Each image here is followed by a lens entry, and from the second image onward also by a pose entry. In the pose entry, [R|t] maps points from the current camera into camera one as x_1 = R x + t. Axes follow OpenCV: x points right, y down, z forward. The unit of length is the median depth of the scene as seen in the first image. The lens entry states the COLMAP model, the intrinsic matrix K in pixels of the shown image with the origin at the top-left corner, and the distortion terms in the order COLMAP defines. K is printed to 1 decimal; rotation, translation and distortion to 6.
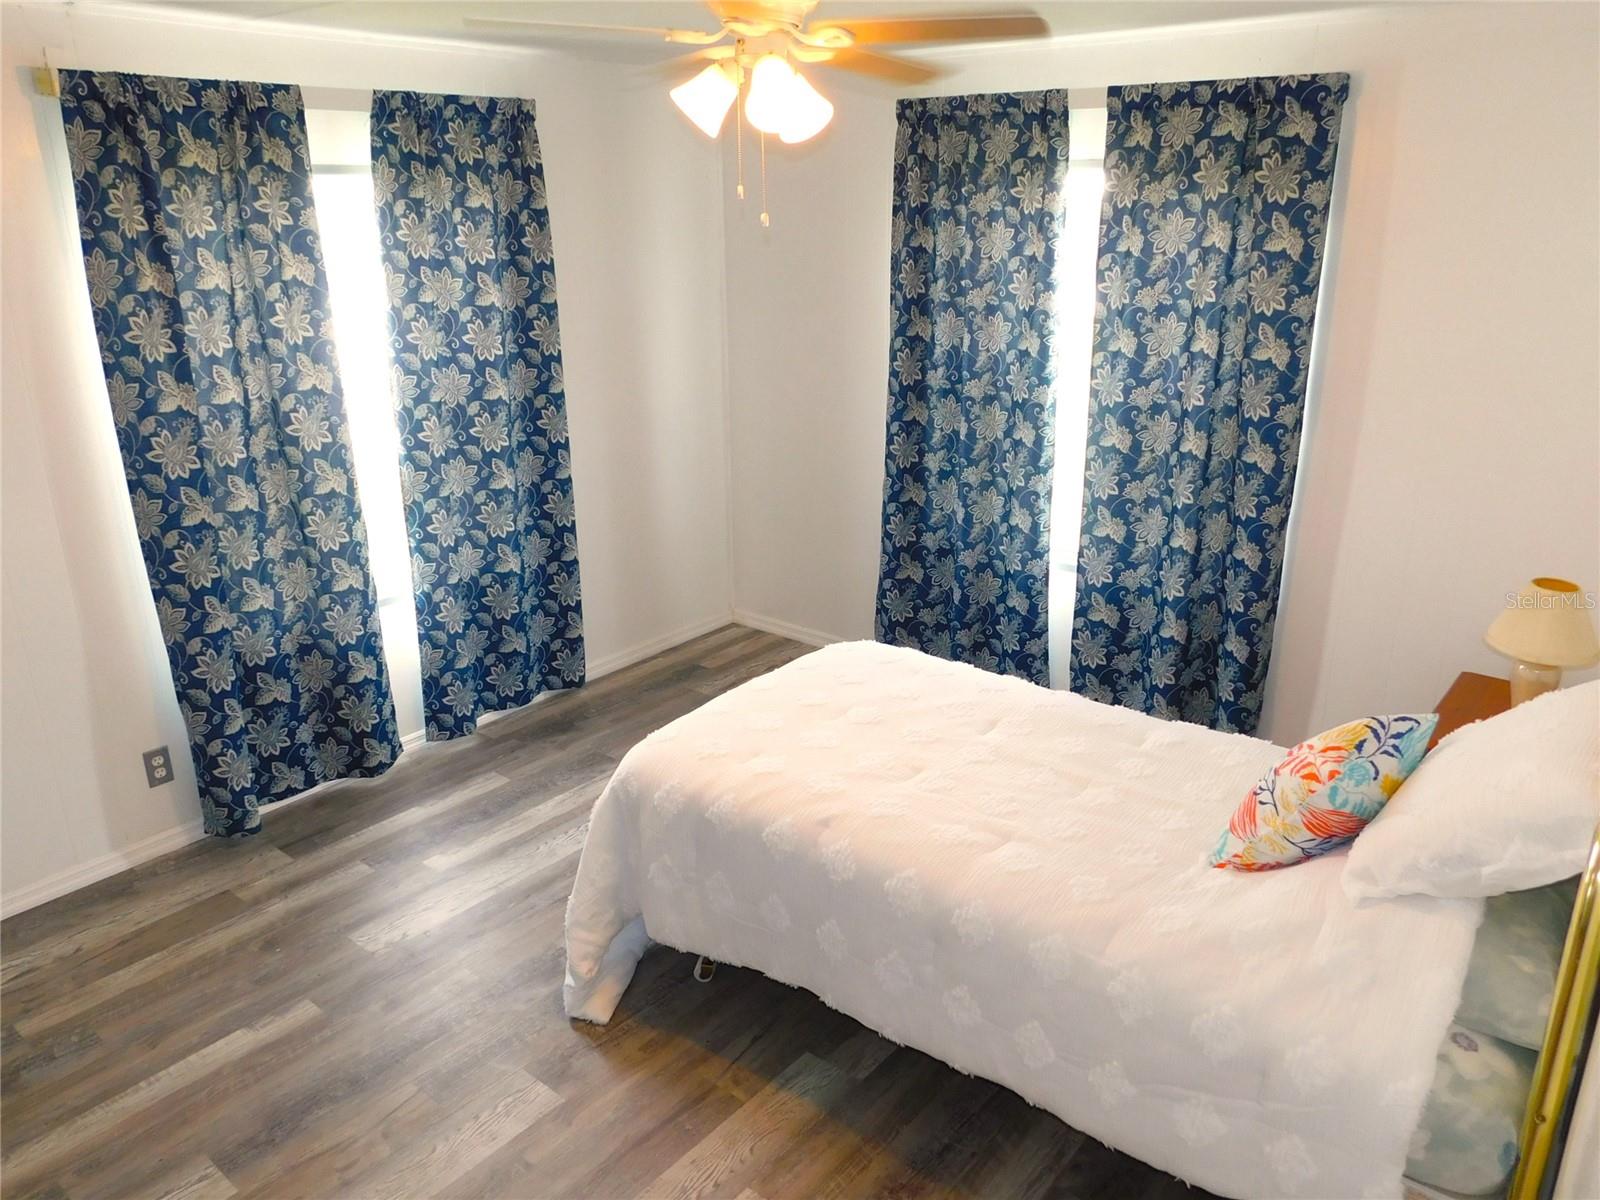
lens RADIAL K [[1133.6, 0, 775.1], [0, 1133.6, 613.2], [0, 0, 1]] dist [-0.089847, 0.074638]
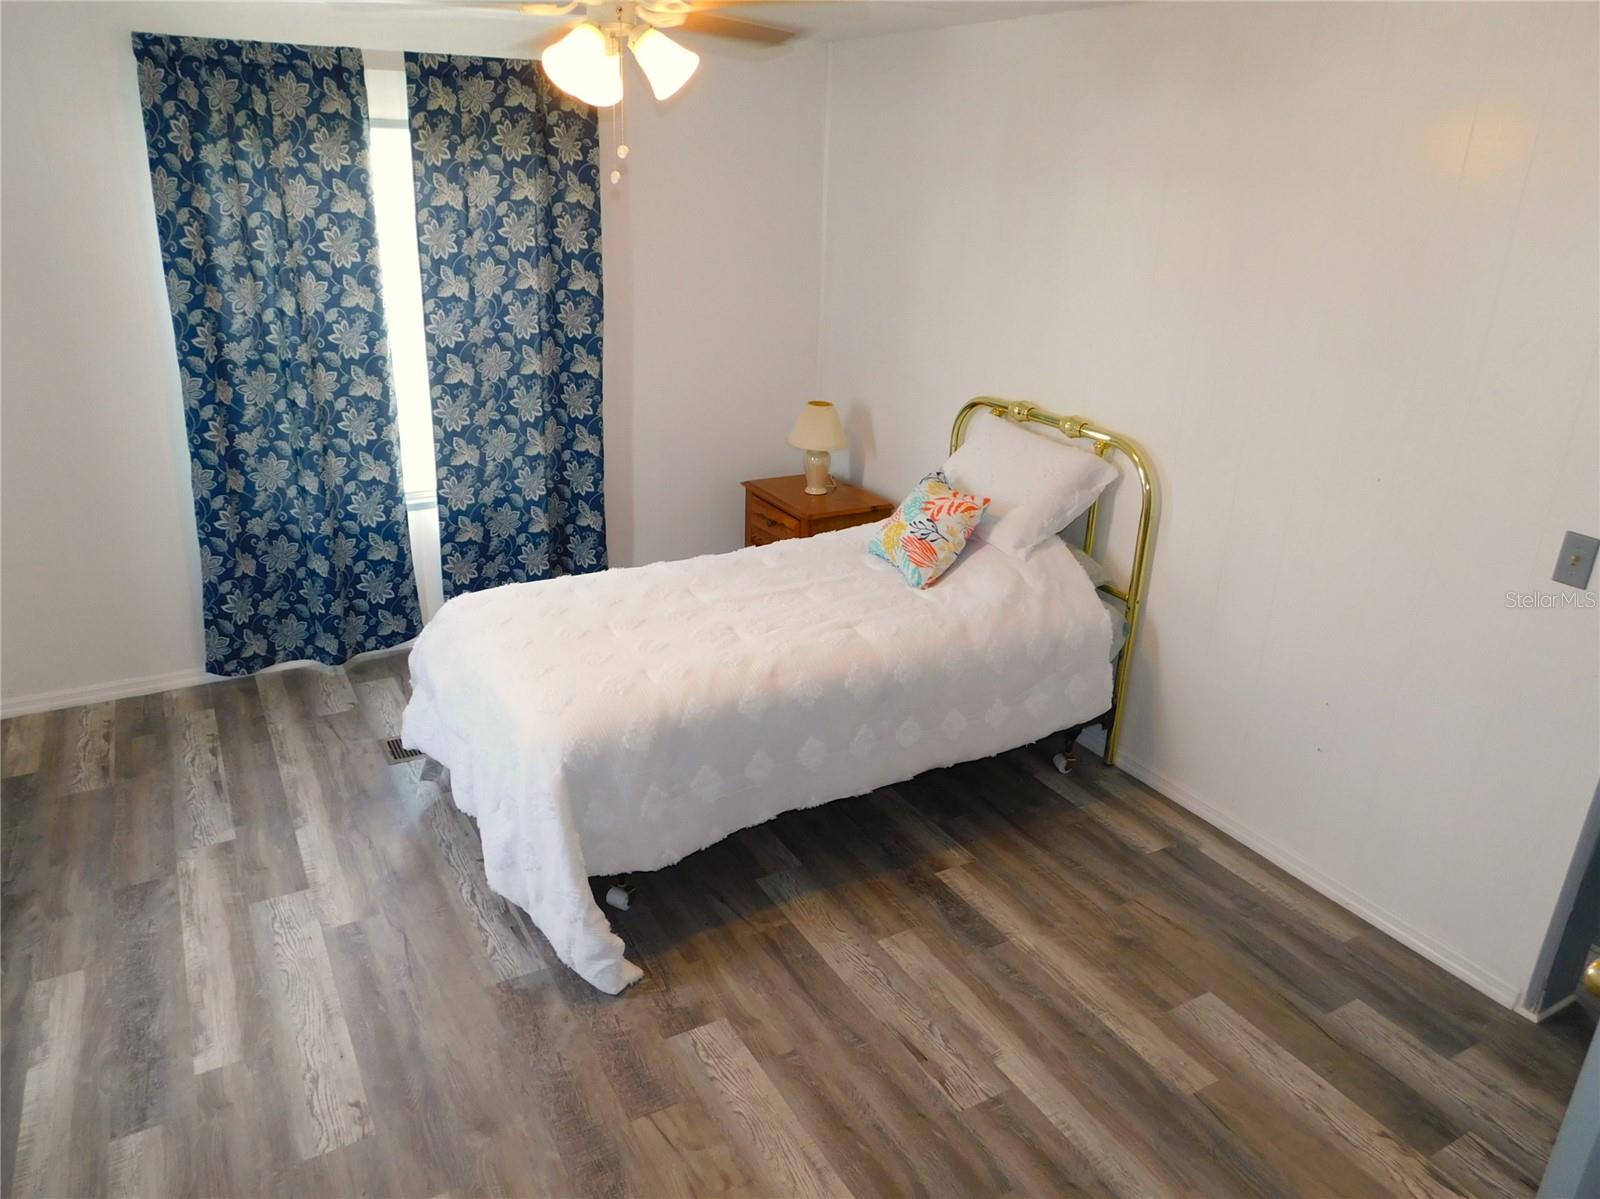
lens RADIAL K [[1134.1, 0, 808.0], [0, 1134.1, 600.1], [0, 0, 1]] dist [-0.057380, 0.057537]
pose [[0.347956, -0.328897, 0.877926, -0.667906], [0.288917, 0.928485, 0.233329, -0.115084], [-0.891882, 0.172459, 0.418096, 0.275622]]
